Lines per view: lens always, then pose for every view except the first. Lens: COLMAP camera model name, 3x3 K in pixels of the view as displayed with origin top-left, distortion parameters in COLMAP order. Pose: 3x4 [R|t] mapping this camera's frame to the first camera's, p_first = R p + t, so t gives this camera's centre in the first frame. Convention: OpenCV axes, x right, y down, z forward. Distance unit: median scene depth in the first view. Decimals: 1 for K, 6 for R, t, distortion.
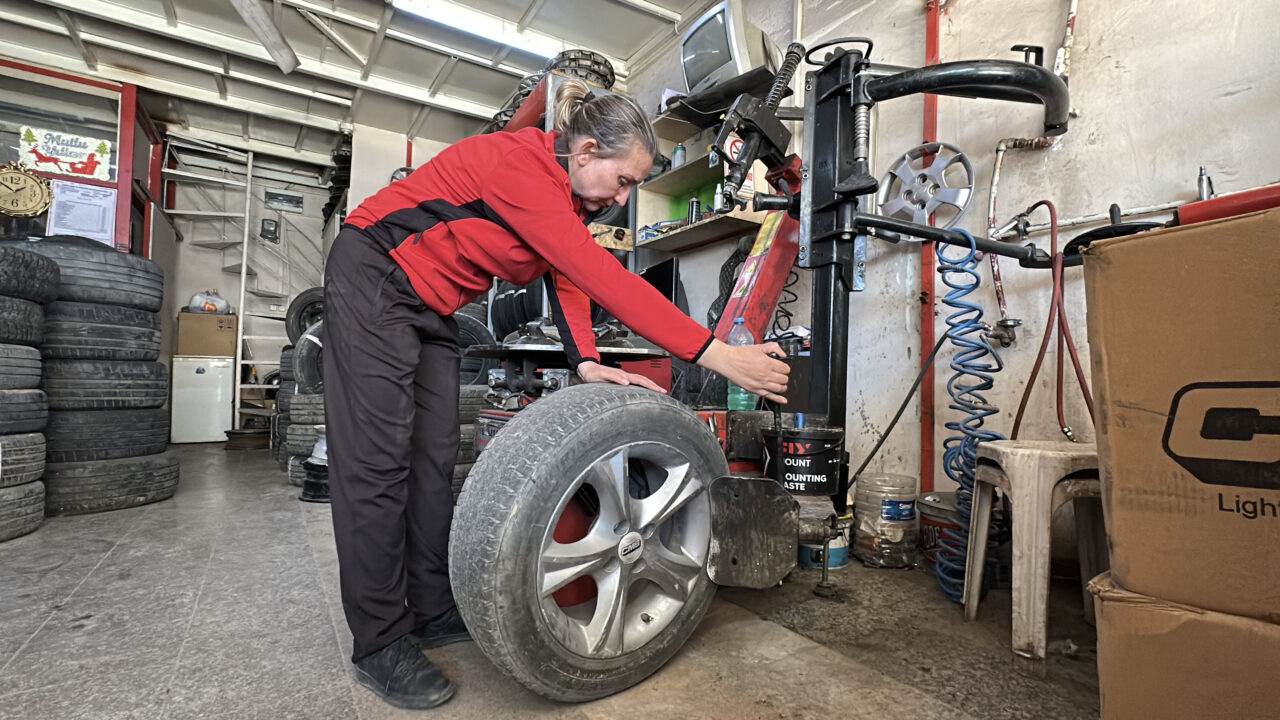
lens RADIAL K [[582.7, 0, 639.3], [0, 582.7, 358.1], [0, 0, 1]] dist [-0.001098, -0.000125]
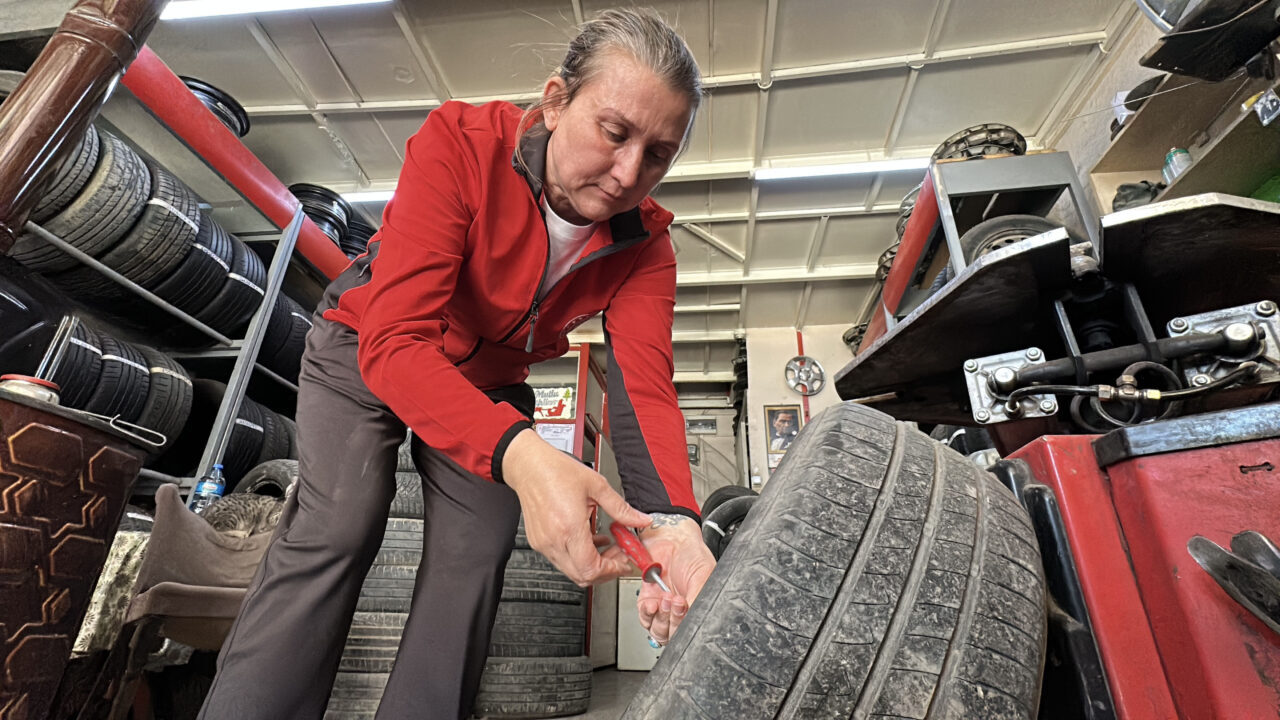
lens RADIAL K [[582.7, 0, 639.3], [0, 582.7, 358.1], [0, 0, 1]] dist [-0.001098, -0.000125]
pose [[0.768460, -0.264396, -0.582721, -0.055083], [0.014886, 0.917787, -0.396794, 0.069370], [0.639724, 0.296246, 0.709219, 0.193073]]
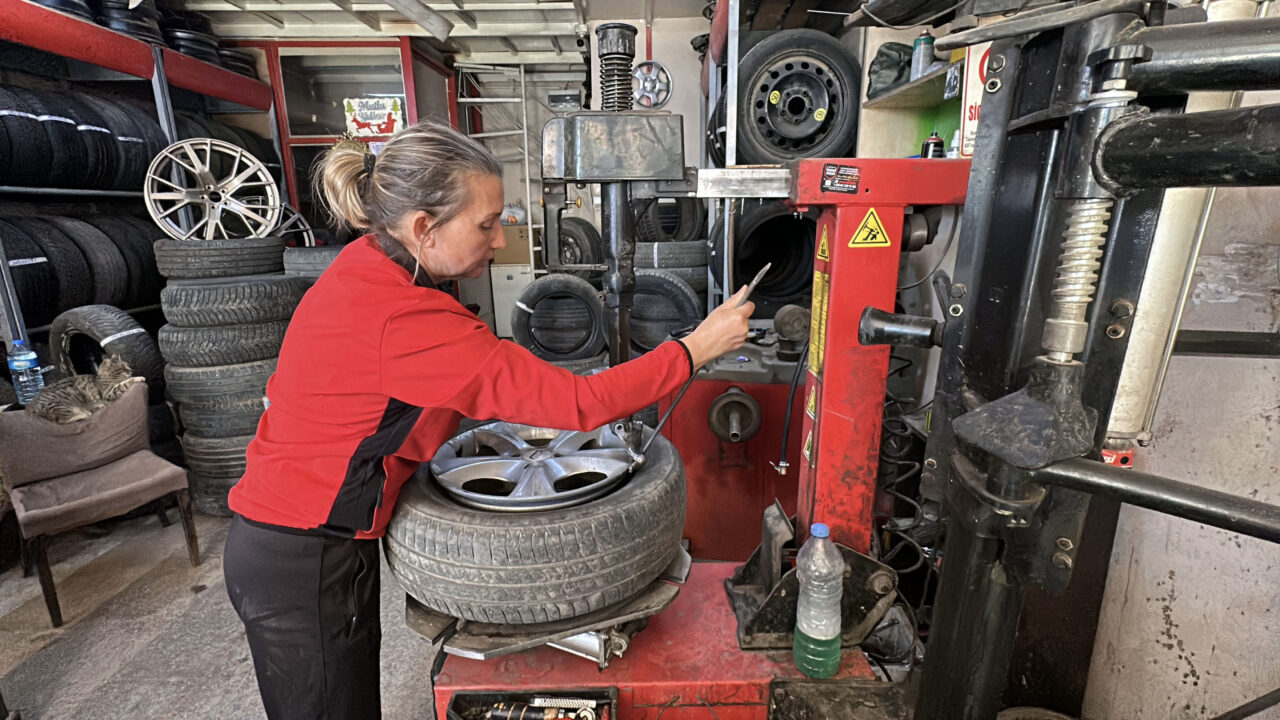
lens RADIAL K [[582.7, 0, 639.3], [0, 582.7, 358.1], [0, 0, 1]] dist [-0.001098, -0.000125]
pose [[0.840503, 0.107004, -0.531136, 0.140852], [0.051311, 0.960178, 0.274638, -0.179786], [0.539372, -0.258087, 0.801541, 0.222177]]
